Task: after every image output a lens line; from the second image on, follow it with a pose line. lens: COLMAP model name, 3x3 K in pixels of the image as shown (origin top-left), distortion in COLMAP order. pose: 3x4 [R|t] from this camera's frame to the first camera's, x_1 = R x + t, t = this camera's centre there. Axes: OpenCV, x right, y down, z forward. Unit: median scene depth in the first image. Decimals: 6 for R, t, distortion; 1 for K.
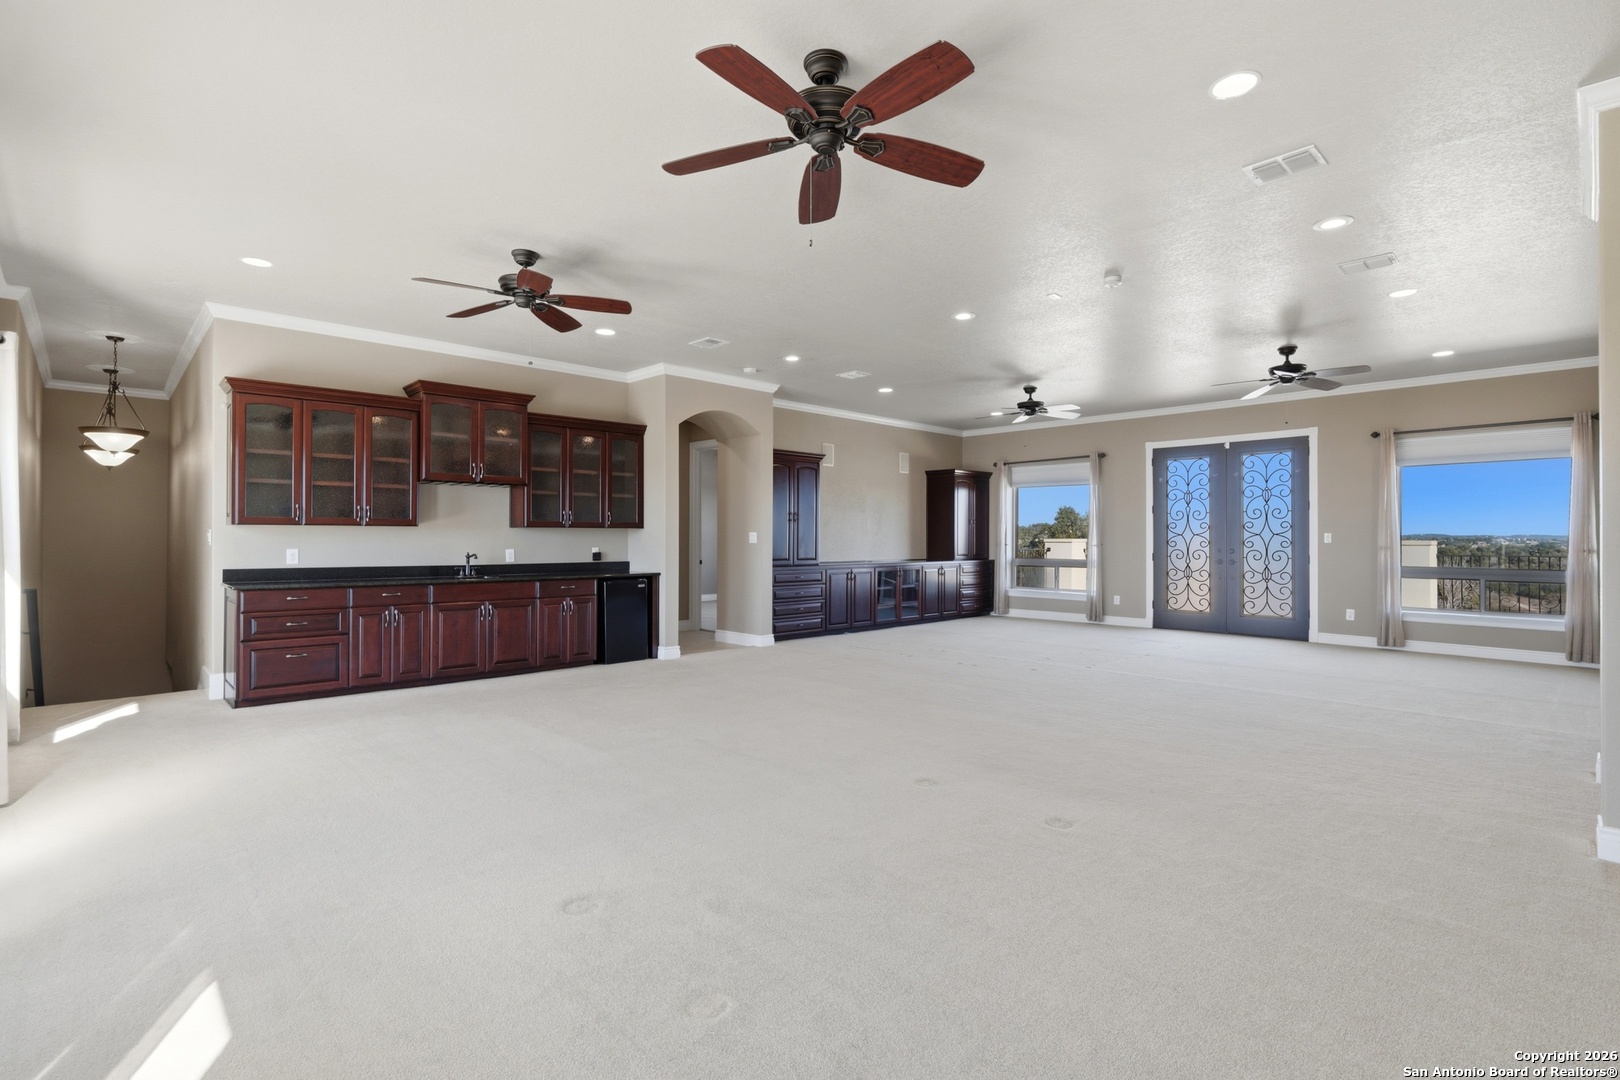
lens RADIAL K [[755.8, 0, 810.4], [0, 755.8, 534.9], [0, 0, 1]] dist [-0.008966, 0.001273]
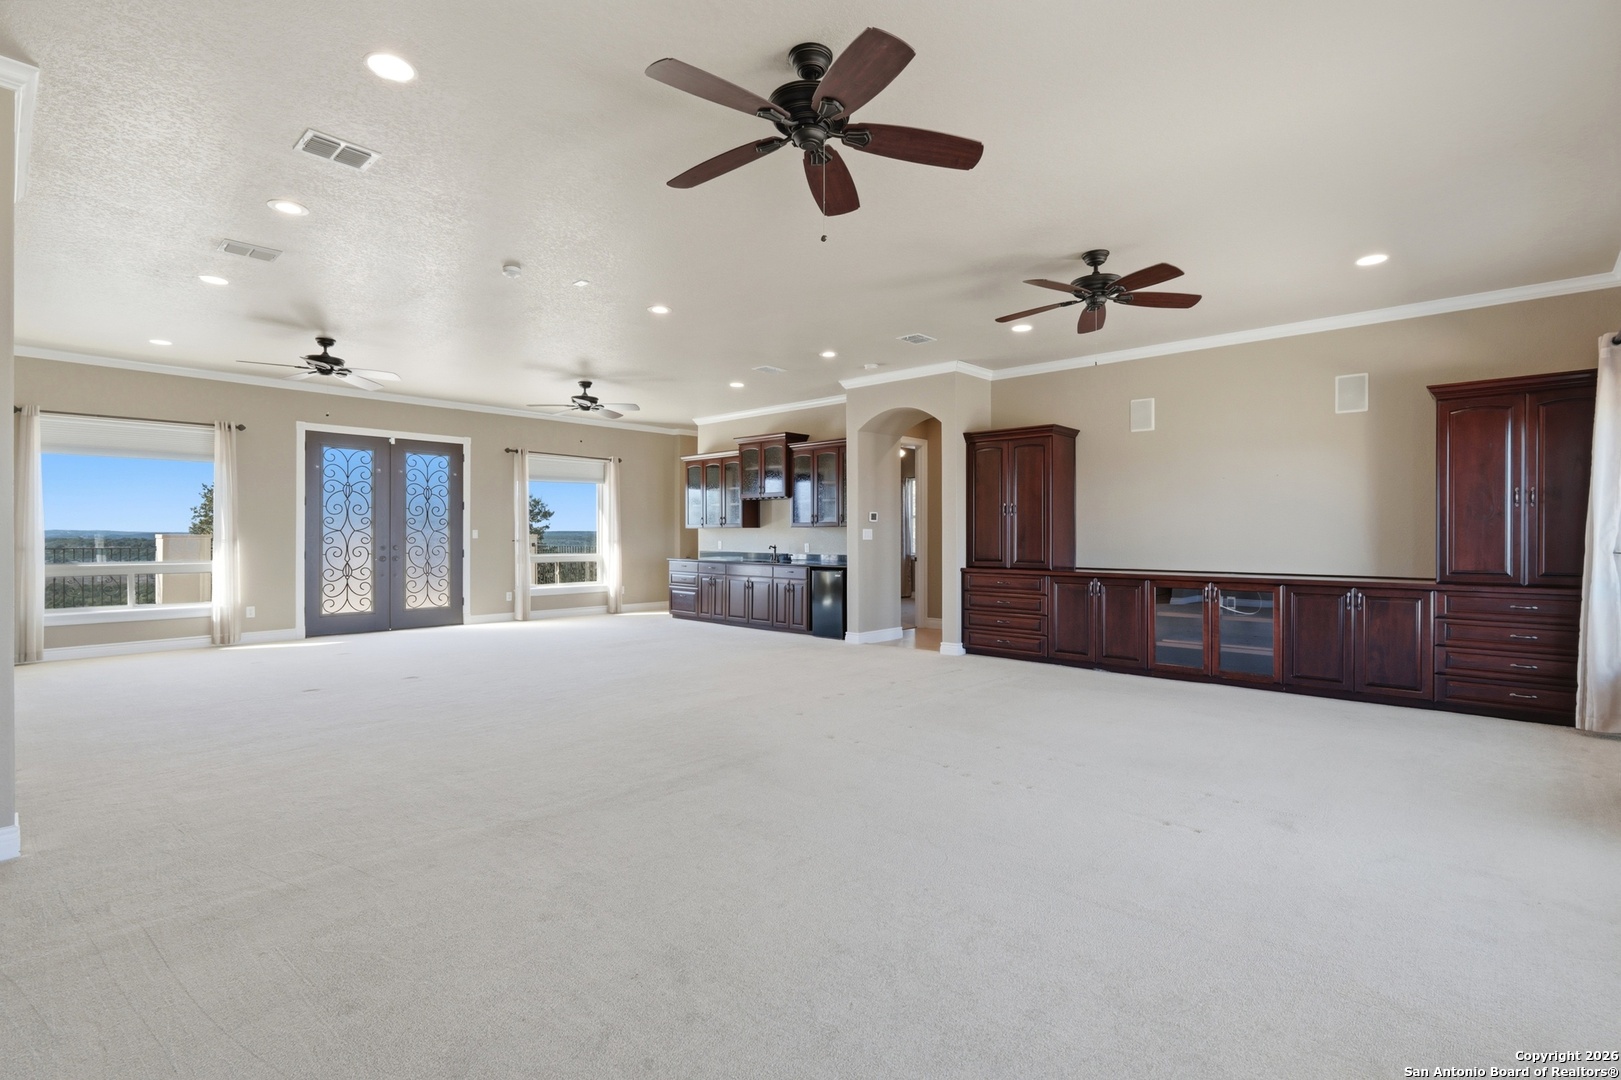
lens RADIAL K [[756.2, 0, 810.9], [0, 756.2, 534.9], [0, 0, 1]] dist [-0.008966, 0.001273]
pose [[-0.056535, 0.001807, 0.998399, -0.458519], [-0.007538, 0.999969, -0.002237, 0.003108], [-0.998372, -0.007653, -0.056520, 0.495587]]
